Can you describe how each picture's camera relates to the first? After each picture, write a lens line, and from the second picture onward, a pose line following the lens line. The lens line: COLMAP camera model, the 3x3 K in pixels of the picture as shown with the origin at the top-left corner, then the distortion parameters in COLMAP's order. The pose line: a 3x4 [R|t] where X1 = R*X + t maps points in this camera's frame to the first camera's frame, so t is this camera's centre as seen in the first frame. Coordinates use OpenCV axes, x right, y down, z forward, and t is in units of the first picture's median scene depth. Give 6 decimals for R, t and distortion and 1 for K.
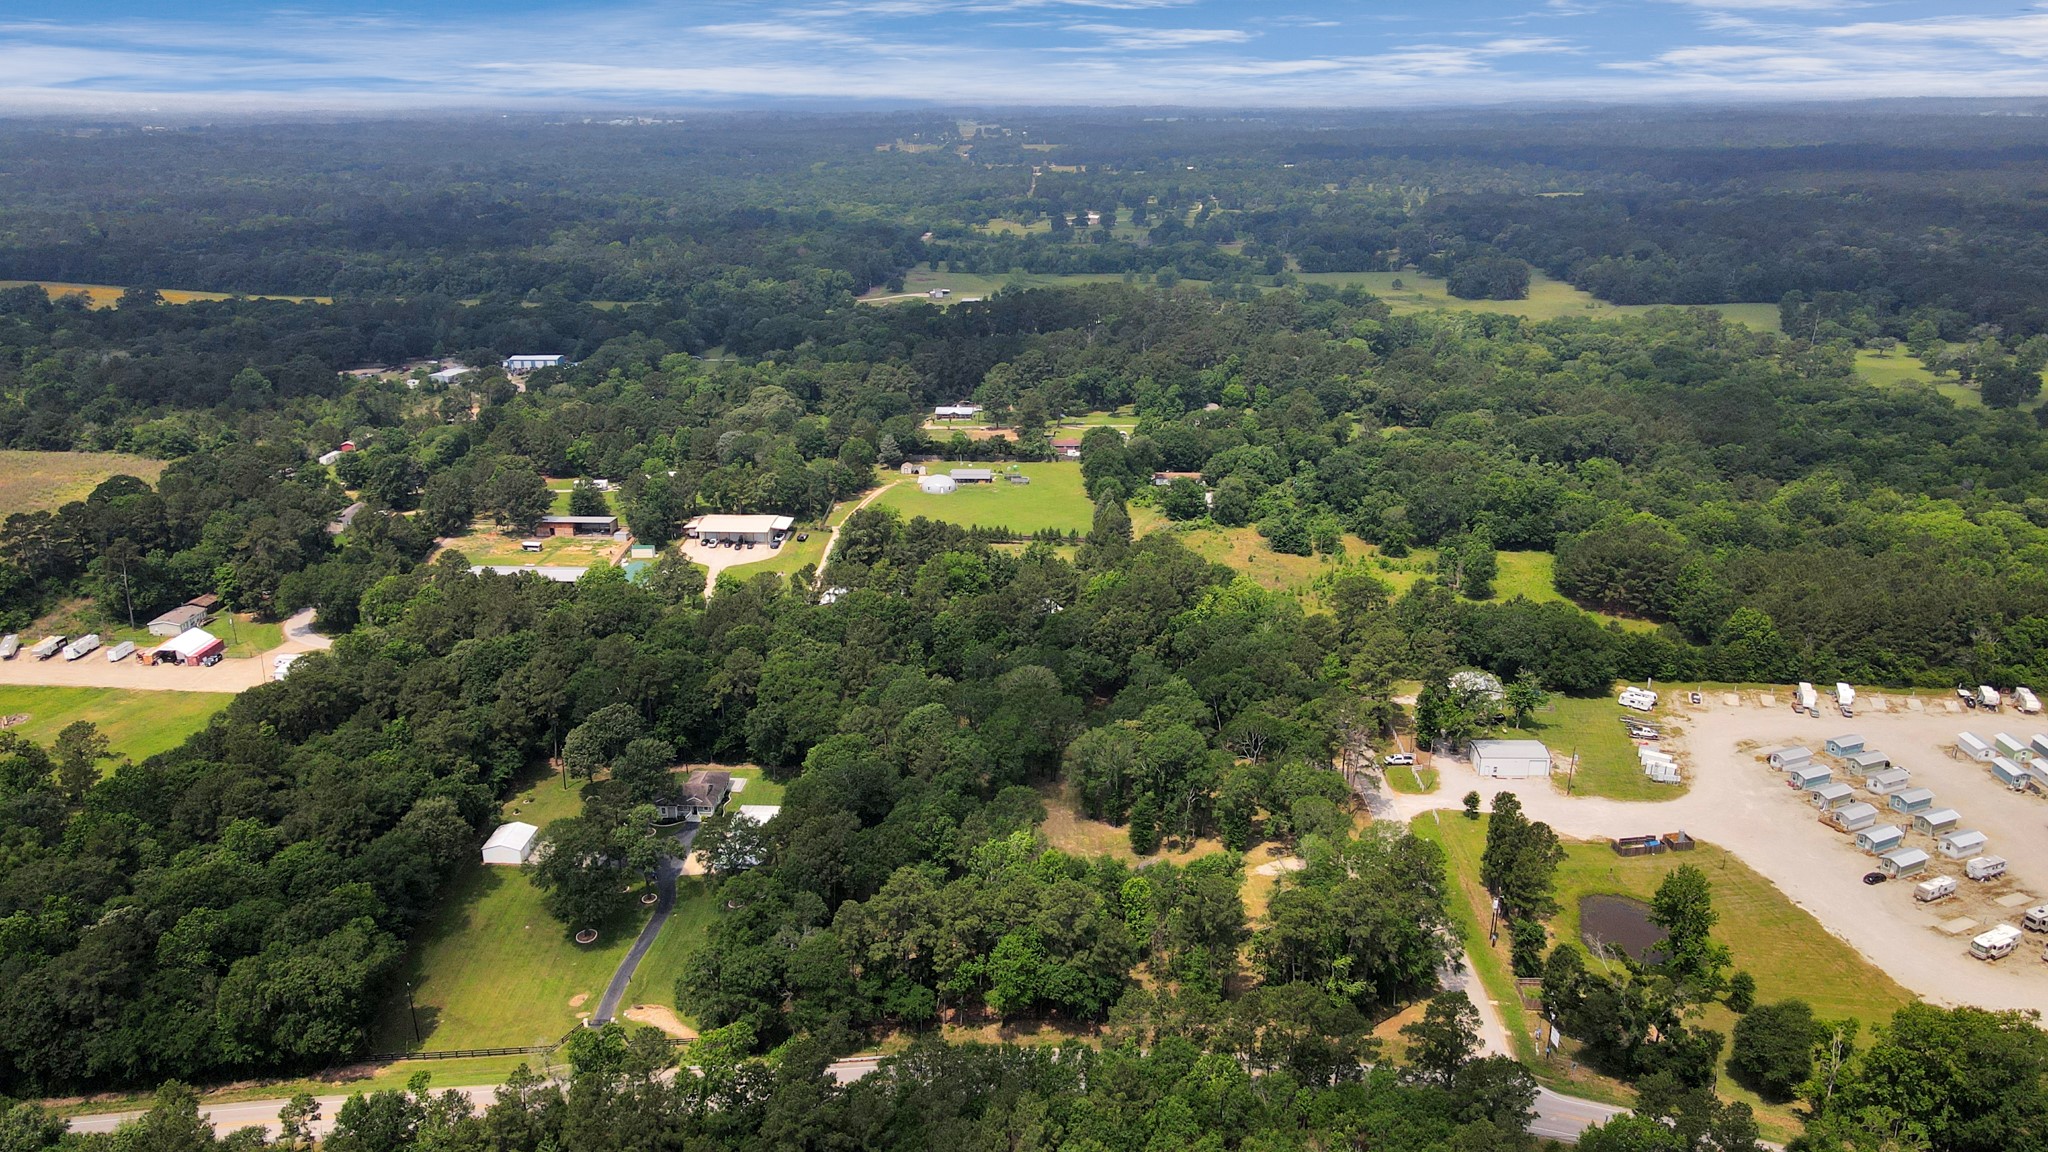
lens RADIAL K [[1394.4, 0, 1024.0], [0, 1394.4, 576.0], [0, 0, 1]] dist [-0.024113, 0.001208]
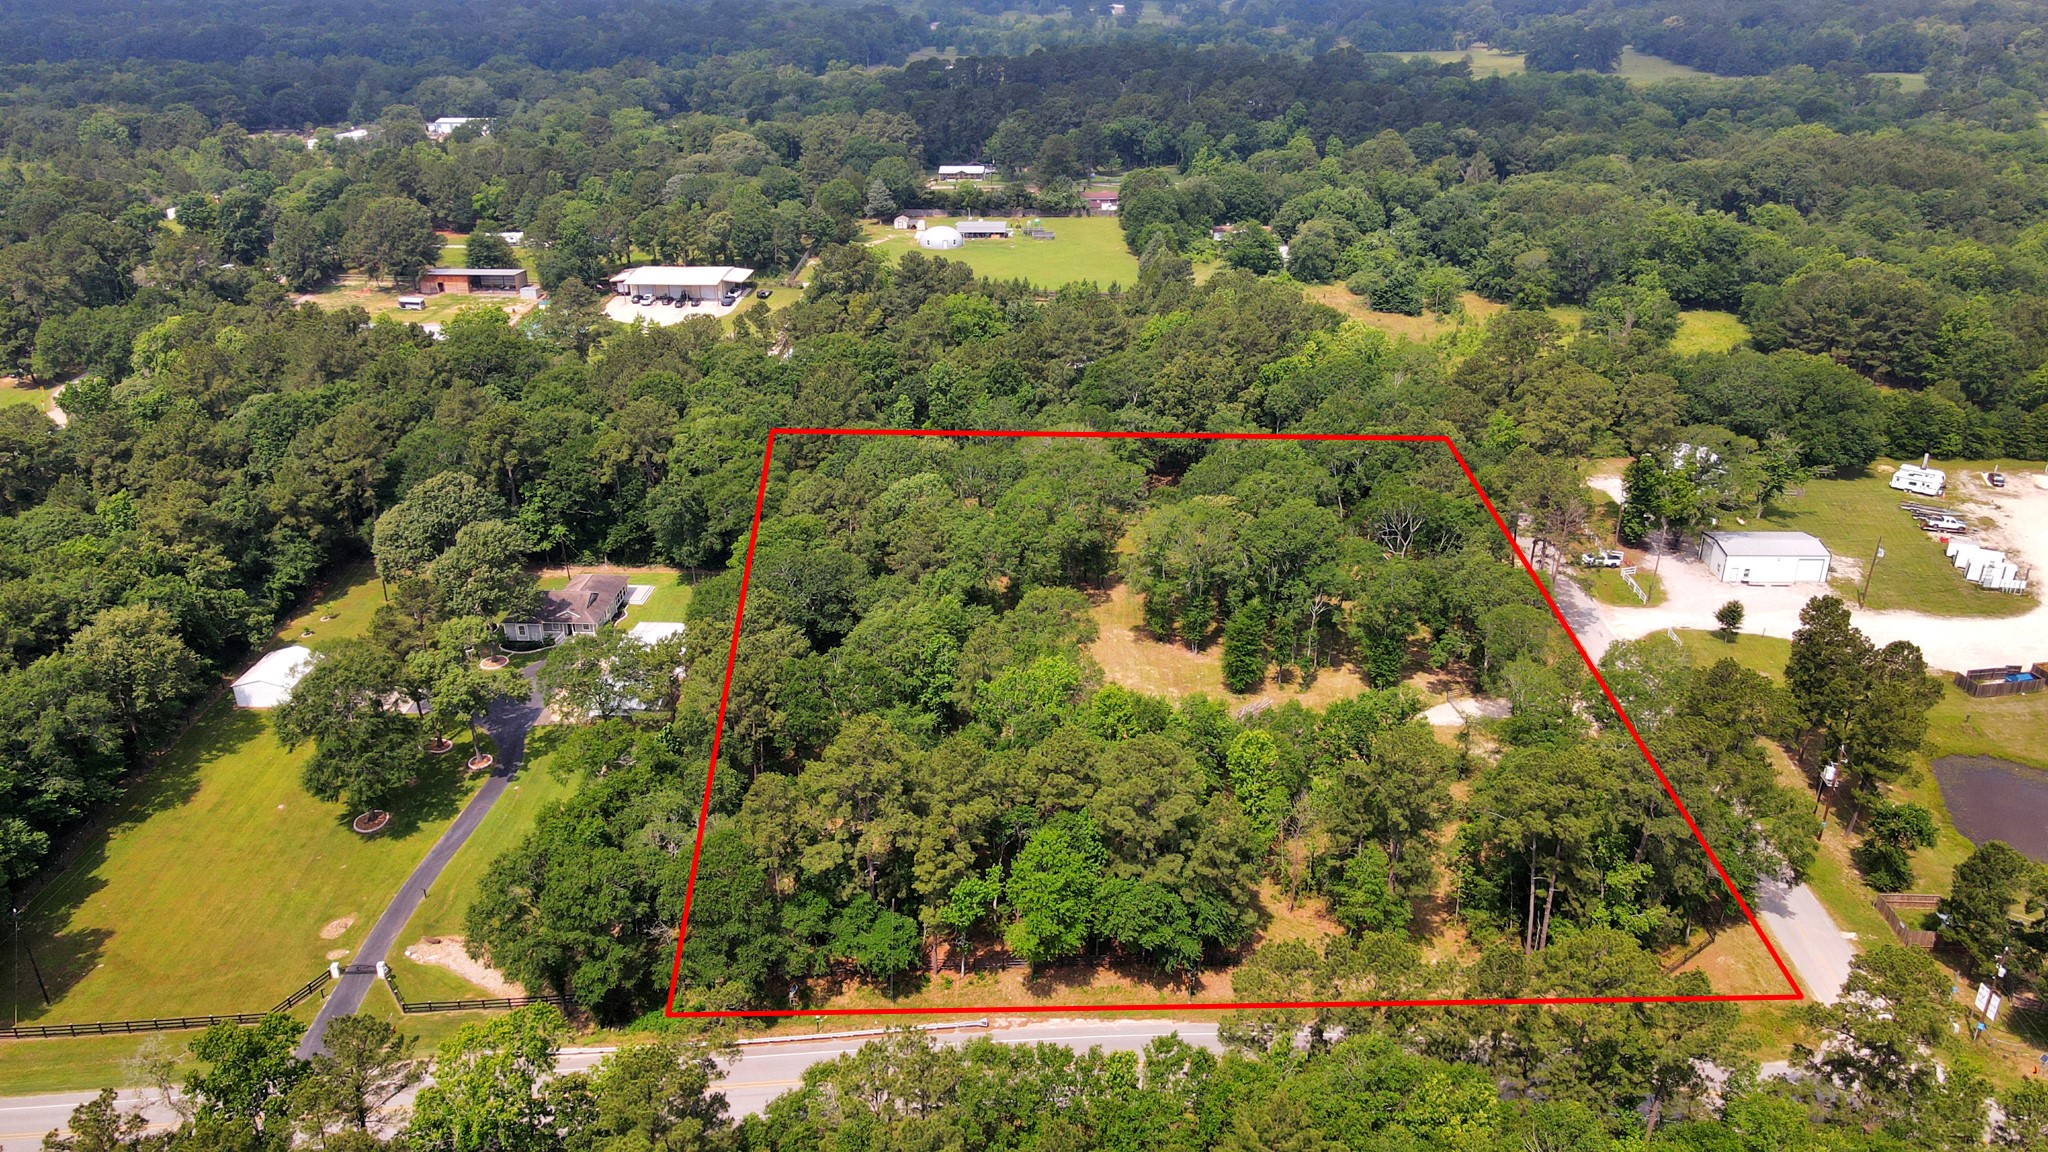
lens RADIAL K [[1394.4, 0, 1024.0], [0, 1394.4, 576.0], [0, 0, 1]] dist [-0.024113, 0.001208]
pose [[0.999943, -0.001258, -0.010622, -0.009459], [0.002399, 0.994132, 0.108144, 0.065865], [0.010424, -0.108164, 0.994078, 0.315502]]
